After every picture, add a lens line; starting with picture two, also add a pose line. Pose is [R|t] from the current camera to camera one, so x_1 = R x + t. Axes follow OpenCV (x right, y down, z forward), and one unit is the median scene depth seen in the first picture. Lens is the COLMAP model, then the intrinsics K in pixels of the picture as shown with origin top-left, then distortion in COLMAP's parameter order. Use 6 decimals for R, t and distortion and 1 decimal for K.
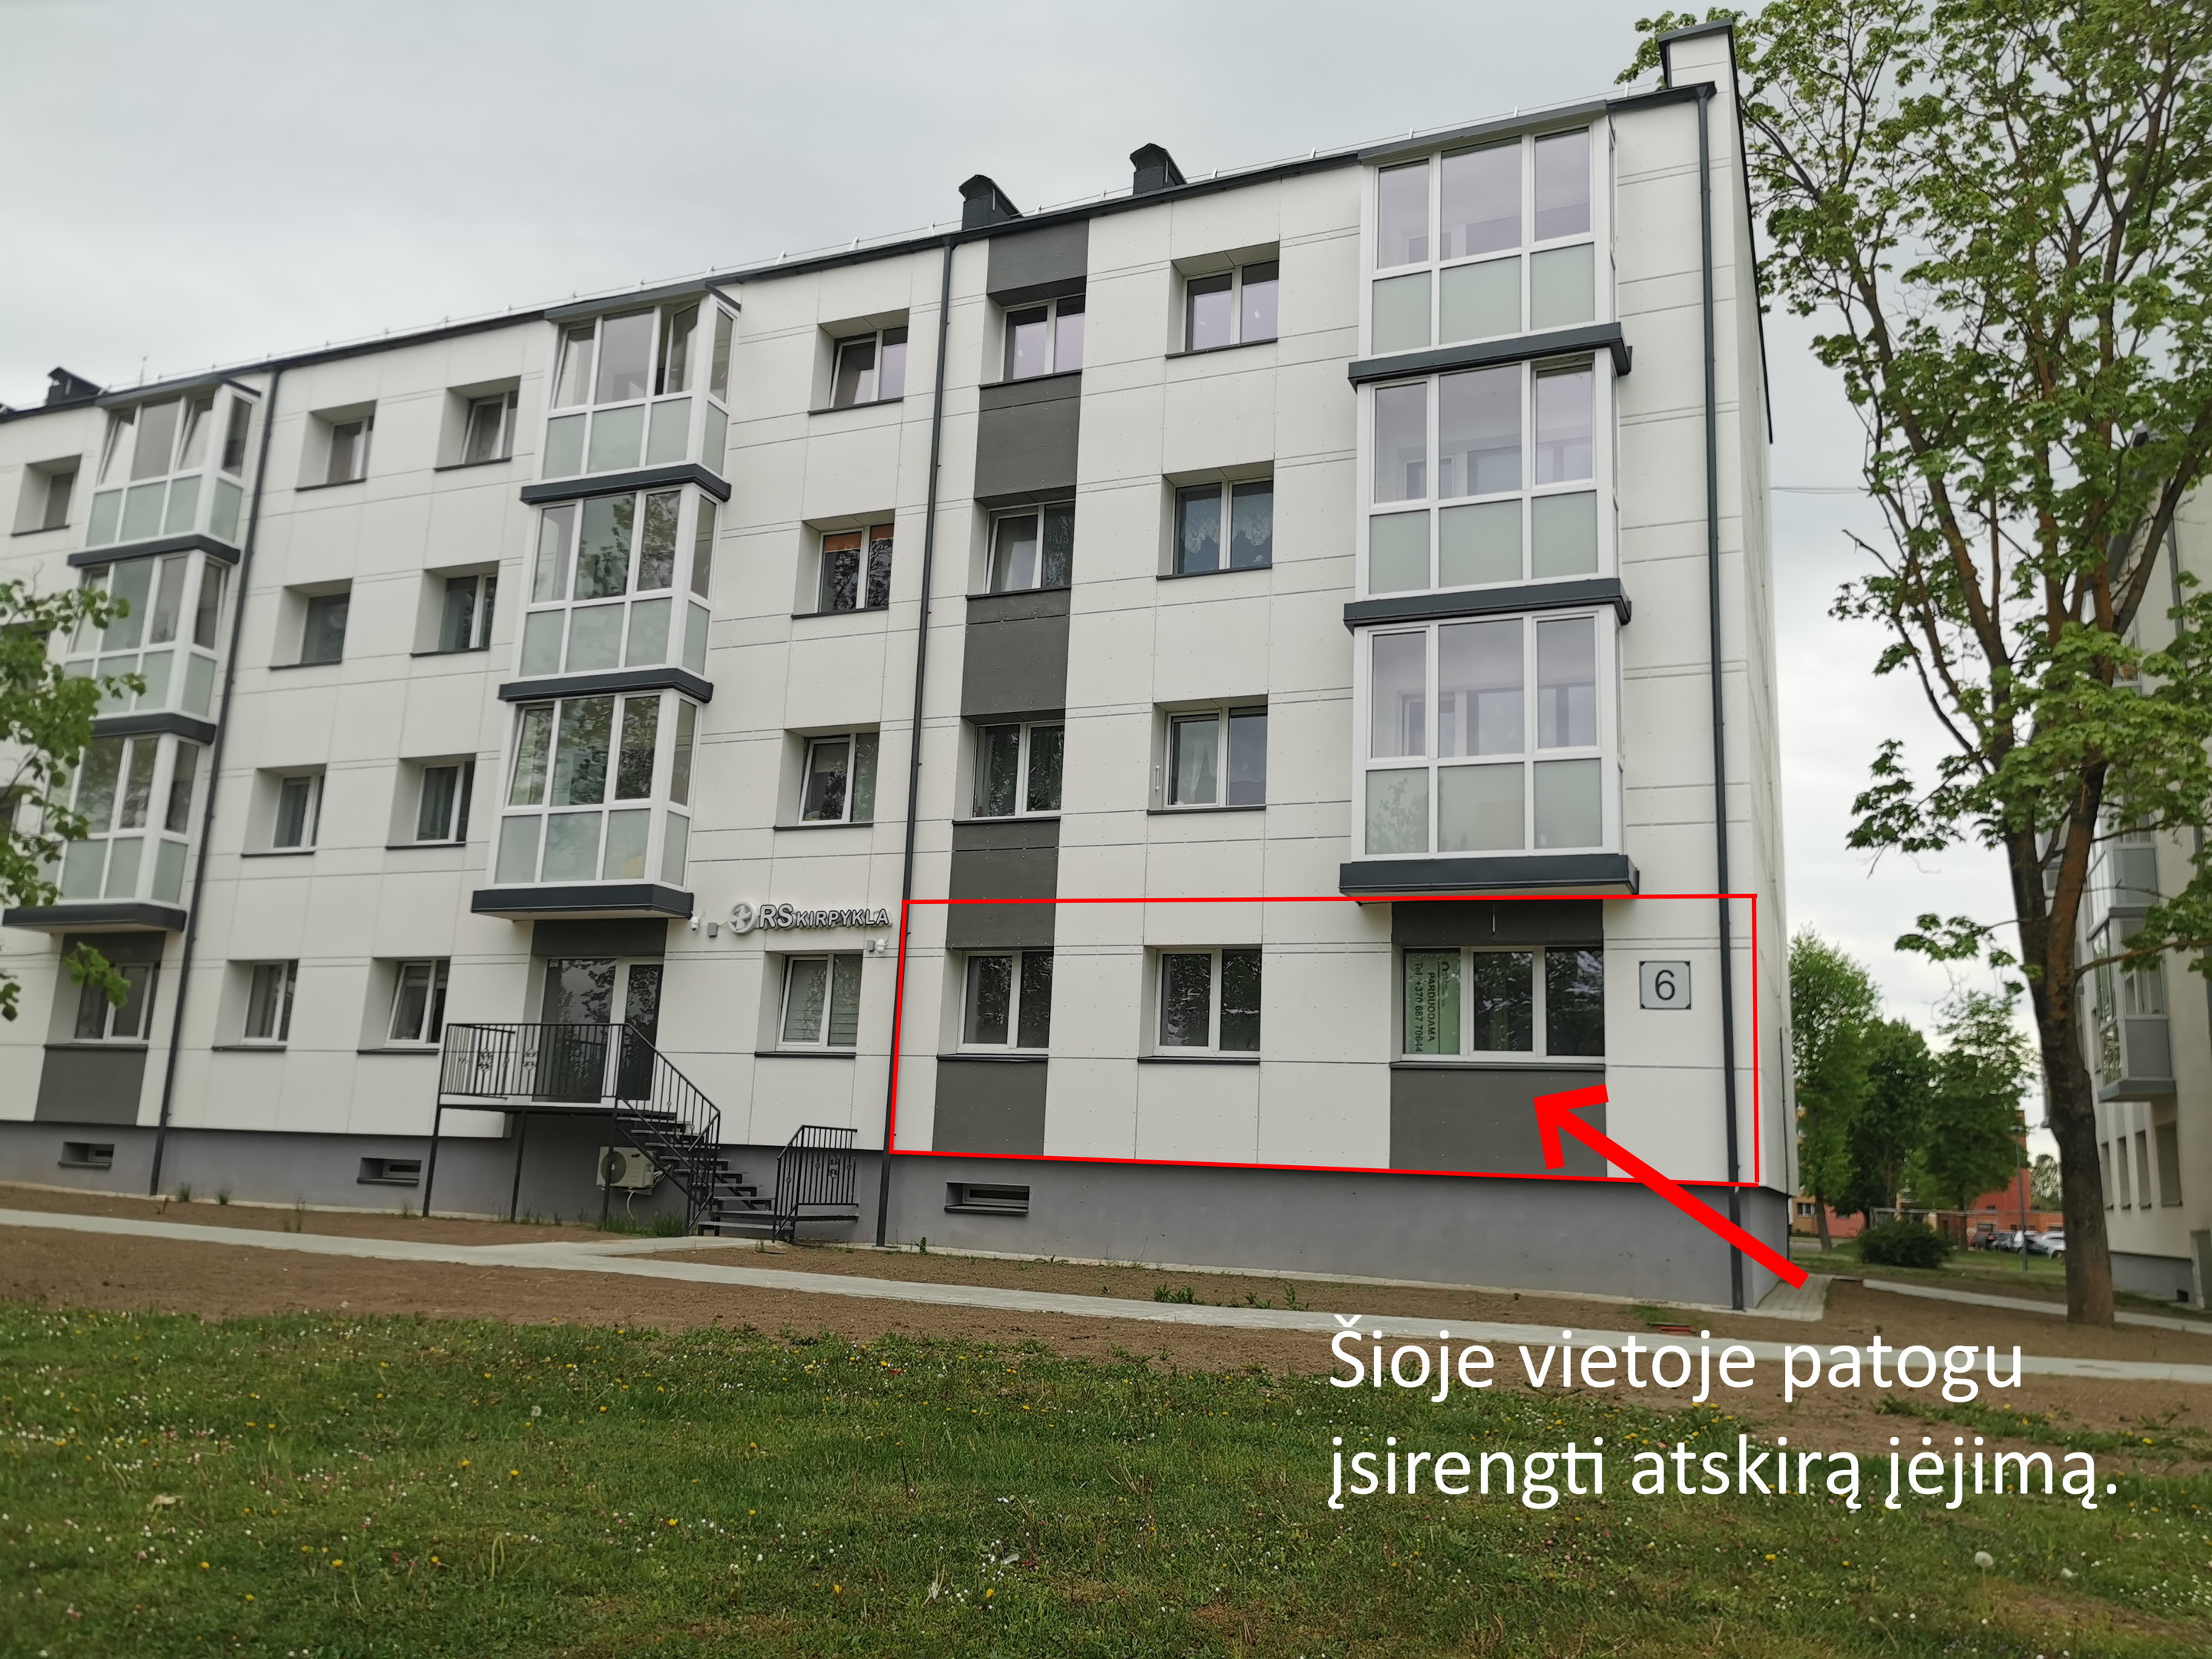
lens RADIAL K [[1710.0, 0, 1087.8], [0, 1710.0, 824.9], [0, 0, 1]] dist [0.051261, -0.009150]
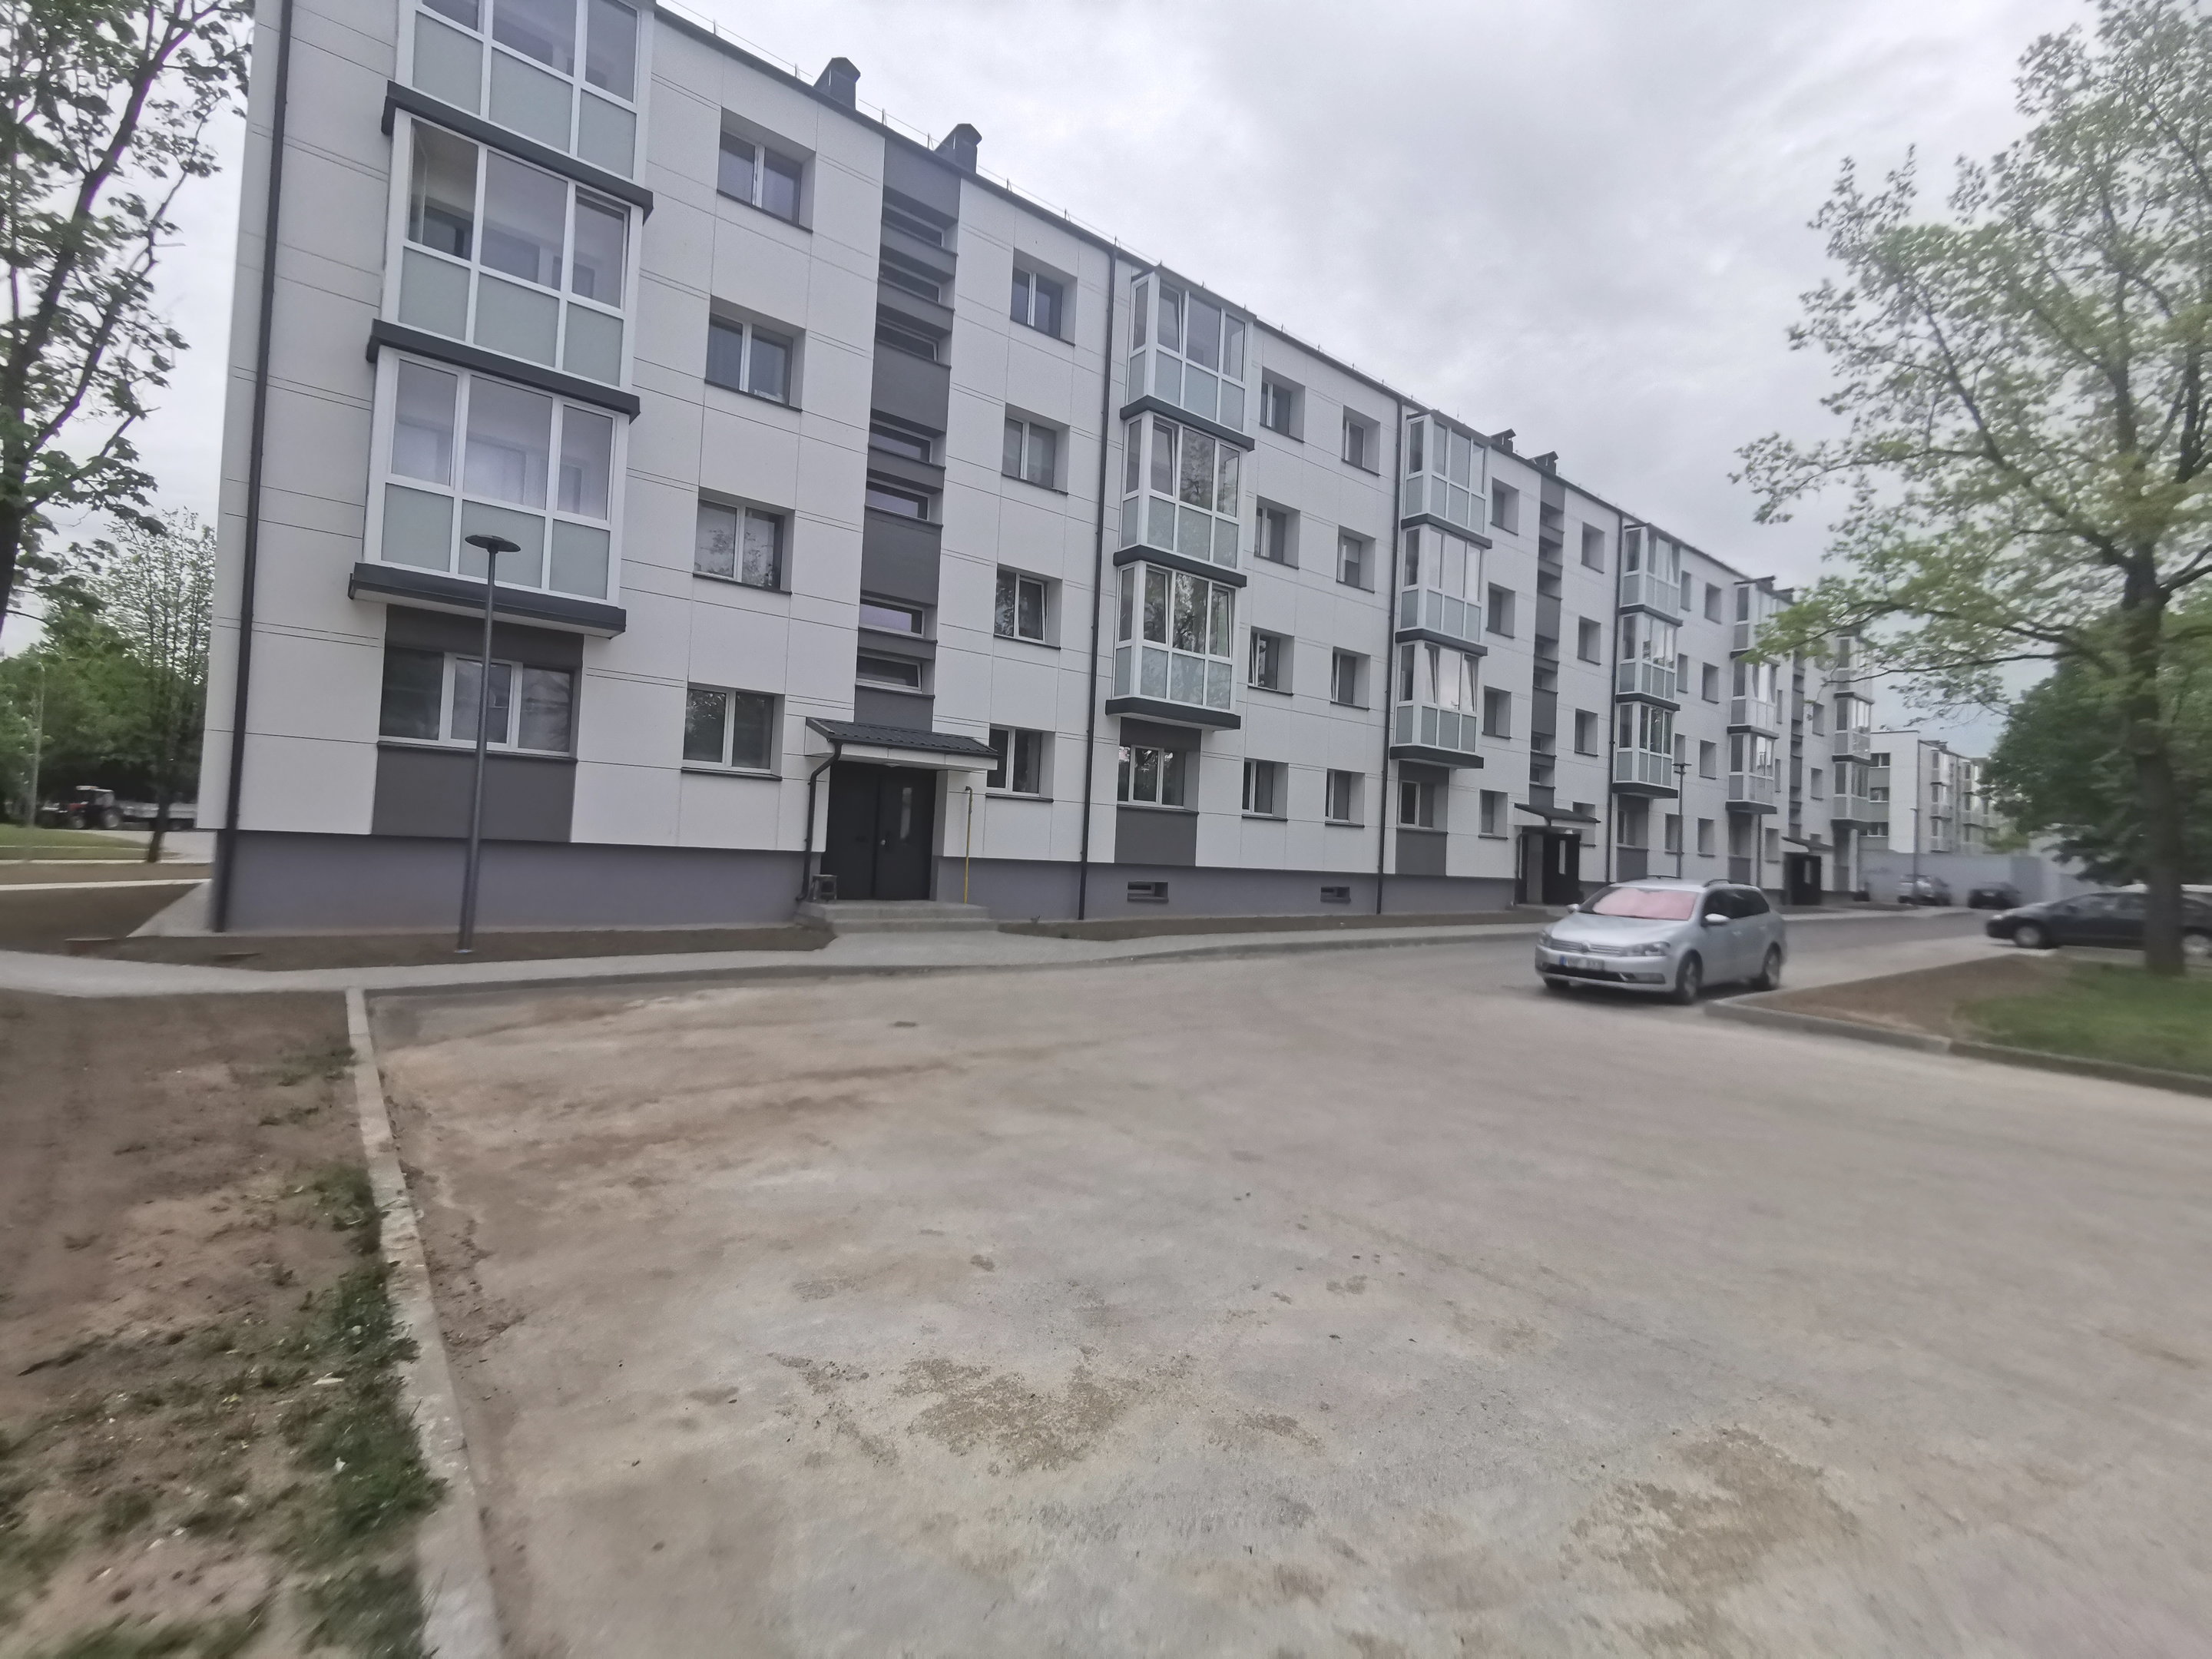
lens RADIAL K [[836.0, 0, 1073.5], [0, 836.0, 824.3], [0, 0, 1]] dist [0.000285, 0.000006]
pose [[0.541760, 0.020253, 0.840289, -0.522722], [-0.174906, 0.980542, 0.089133, 0.074798], [-0.822134, -0.195260, 0.534761, 0.483317]]
